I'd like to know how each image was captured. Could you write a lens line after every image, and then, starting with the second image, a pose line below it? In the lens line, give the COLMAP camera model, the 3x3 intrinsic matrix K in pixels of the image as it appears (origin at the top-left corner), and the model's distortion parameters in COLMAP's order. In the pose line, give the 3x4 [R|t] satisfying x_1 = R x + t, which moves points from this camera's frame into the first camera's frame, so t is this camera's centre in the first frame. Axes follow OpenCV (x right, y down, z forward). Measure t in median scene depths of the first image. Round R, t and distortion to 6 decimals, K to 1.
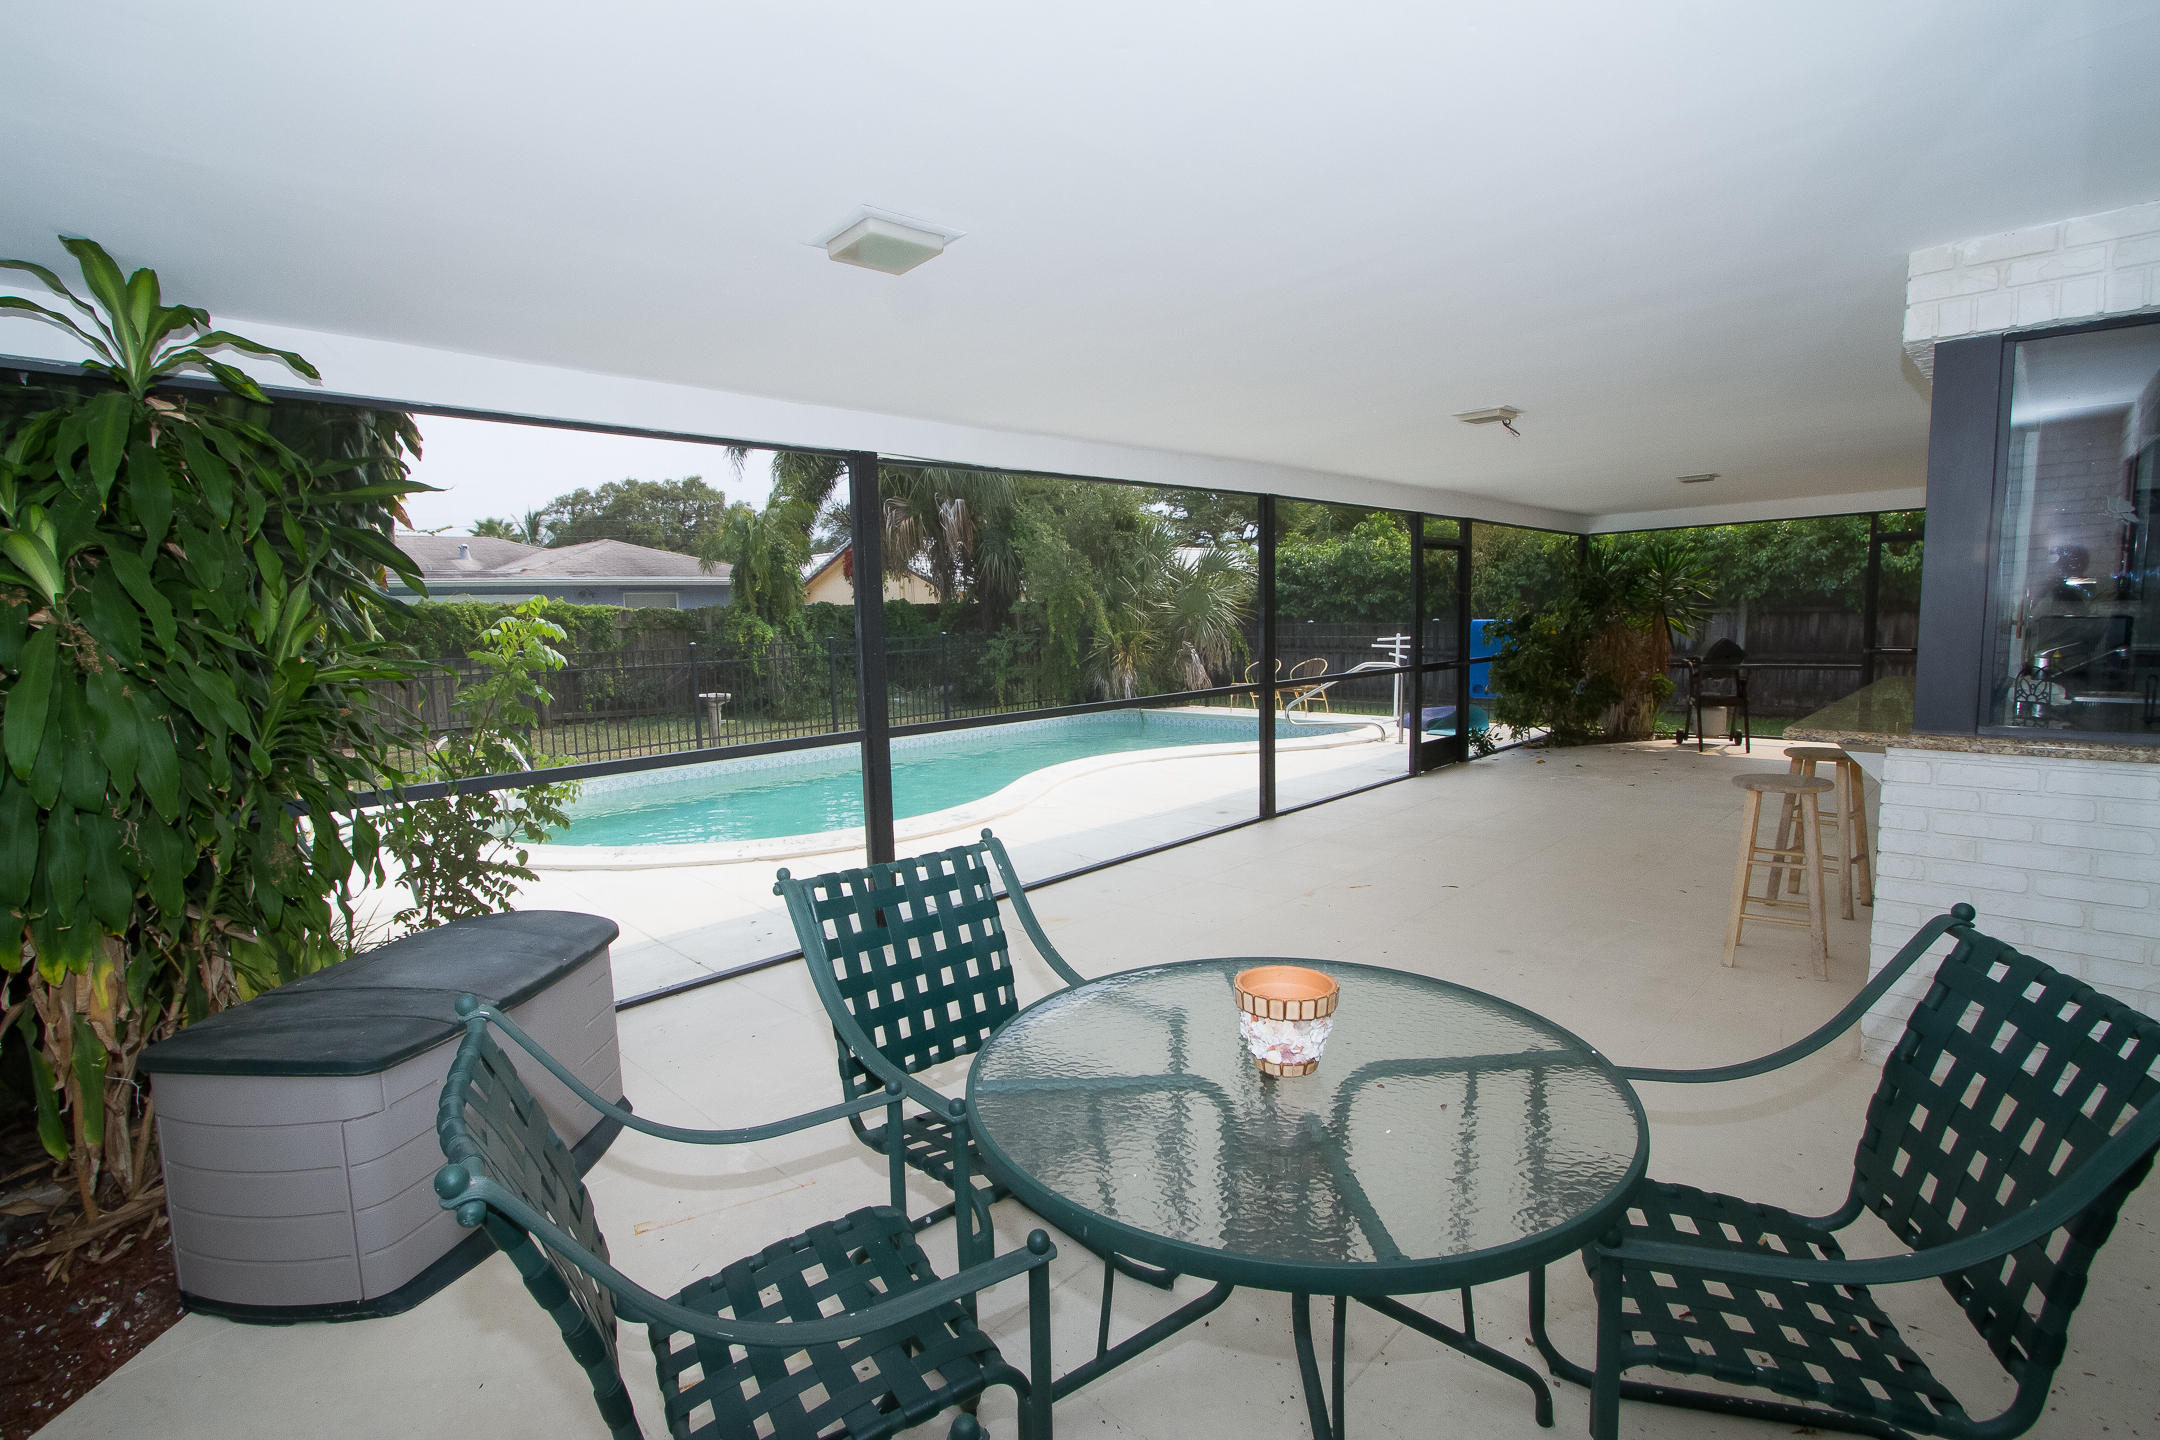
lens RADIAL K [[979.7, 0, 1071.3], [0, 979.7, 725.3], [0, 0, 1]] dist [-0.015729, 0.001277]
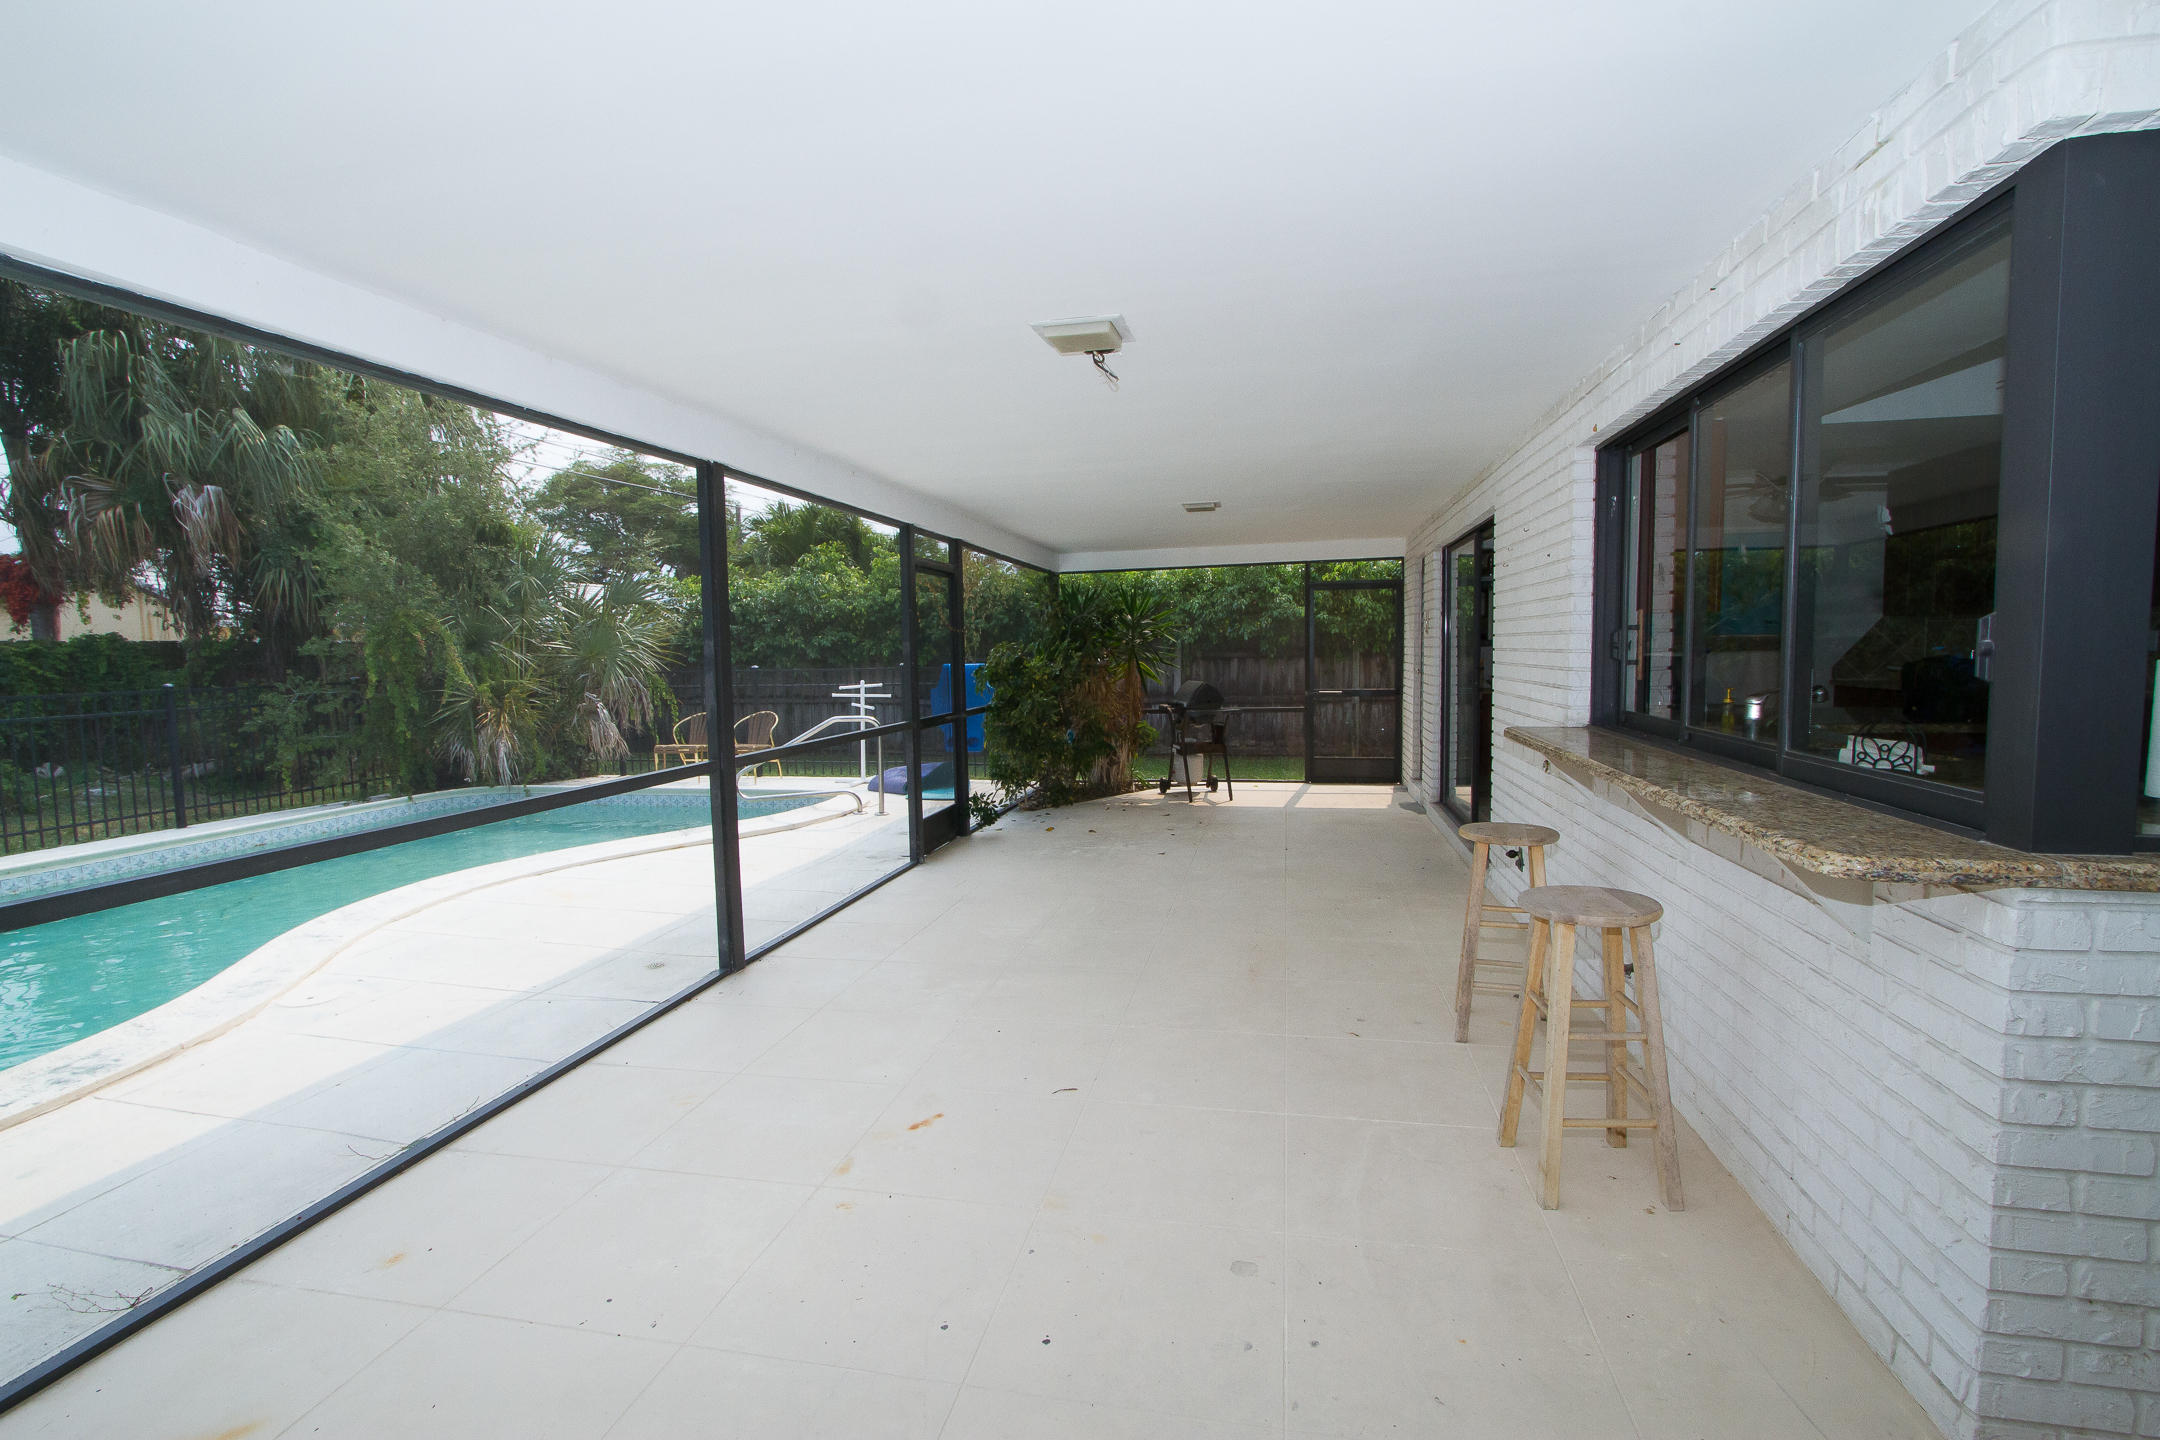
lens RADIAL K [[979.7, 0, 1071.3], [0, 979.7, 725.3], [0, 0, 1]] dist [-0.015729, 0.001277]
pose [[0.842294, -0.031247, 0.538112, 0.024359], [0.057194, 0.997863, -0.031581, -0.015646], [-0.535975, 0.057378, 0.842282, 0.166630]]
